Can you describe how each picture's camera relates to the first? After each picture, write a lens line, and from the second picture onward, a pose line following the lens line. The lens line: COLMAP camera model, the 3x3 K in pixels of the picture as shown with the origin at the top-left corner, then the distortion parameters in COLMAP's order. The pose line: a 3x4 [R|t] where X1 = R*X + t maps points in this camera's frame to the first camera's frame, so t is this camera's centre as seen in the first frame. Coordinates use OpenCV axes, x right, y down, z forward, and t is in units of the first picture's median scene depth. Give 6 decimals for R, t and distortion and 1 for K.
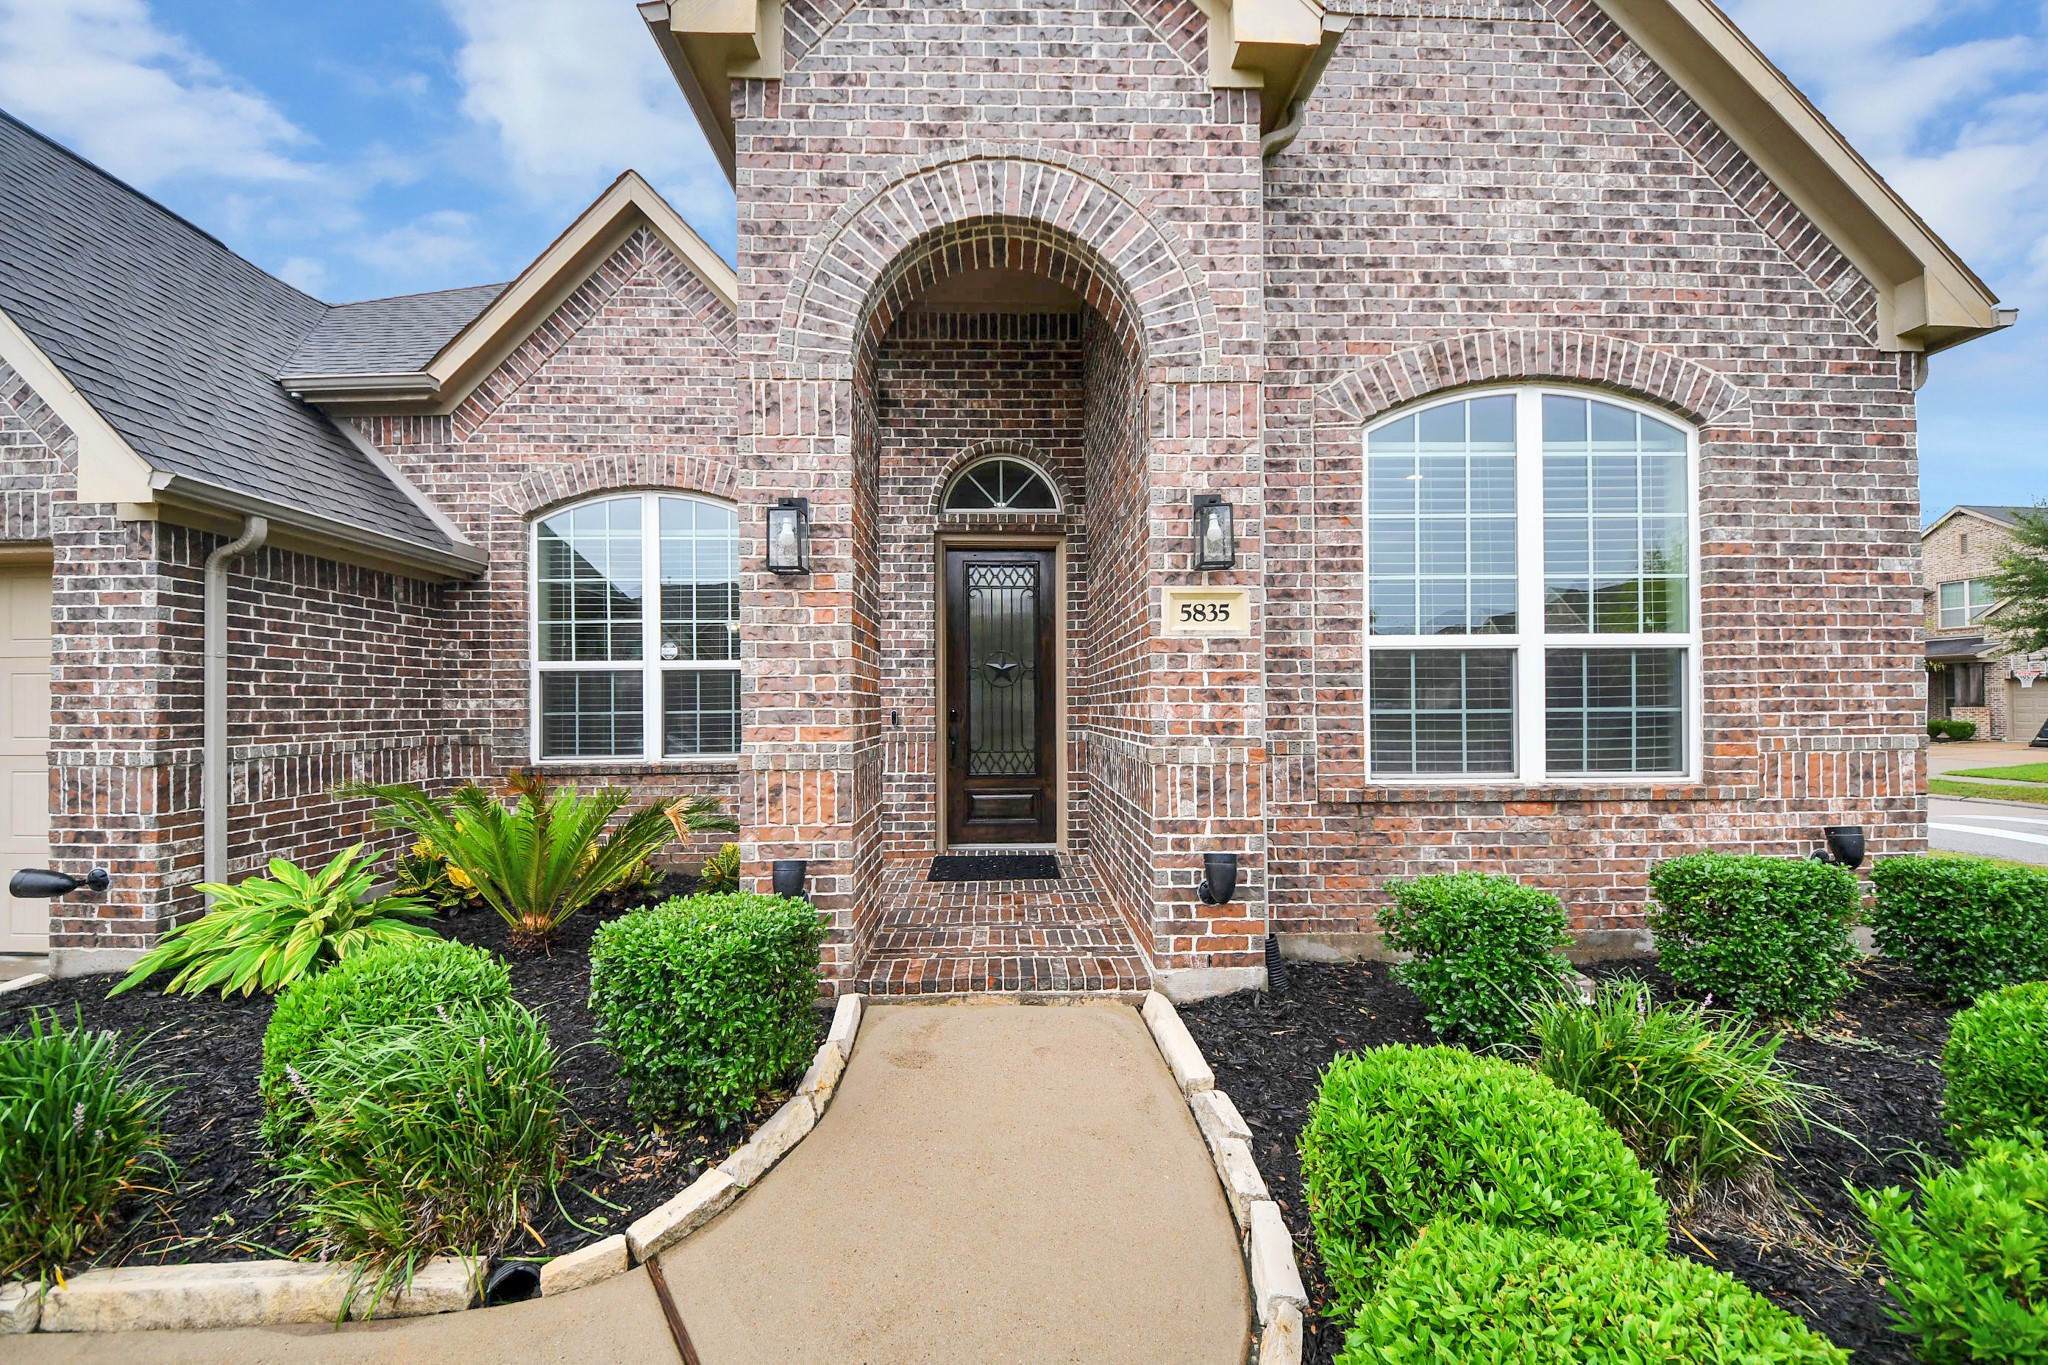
lens RADIAL K [[631.6, 0, 963.1], [0, 631.6, 692.0], [0, 0, 1]] dist [0.009649, -0.007026]
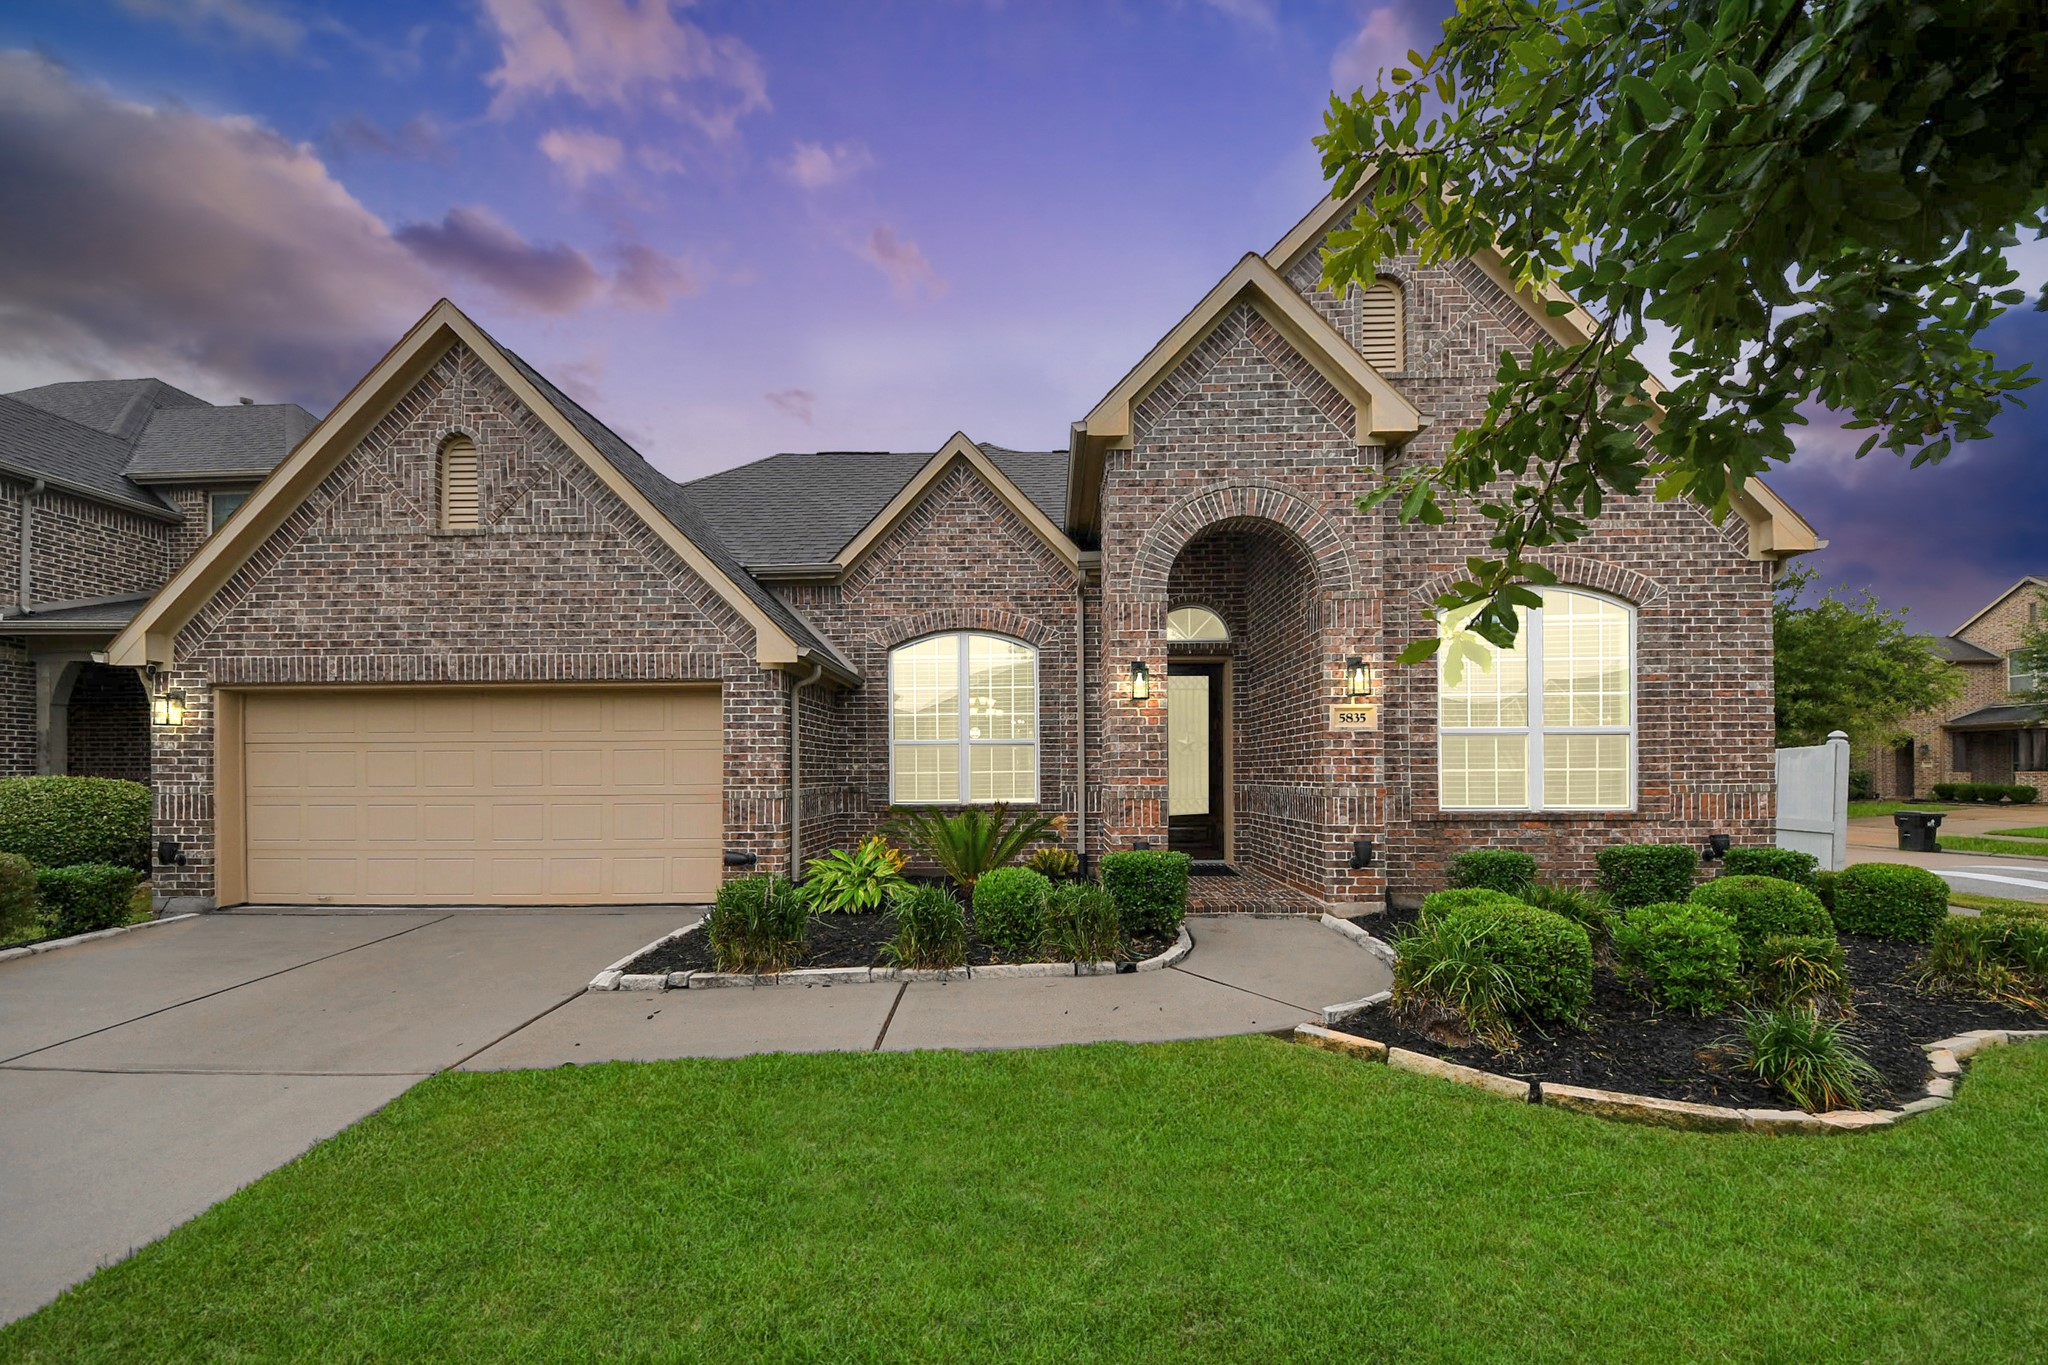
lens RADIAL K [[719.7, 0, 938.8], [0, 719.7, 758.7], [0, 0, 1]] dist [0.022103, -0.015329]
pose [[0.998939, -0.000692, -0.046041, -0.682668], [0.000937, 0.999986, 0.005301, -0.013423], [0.046037, -0.005338, 0.998925, -1.111919]]
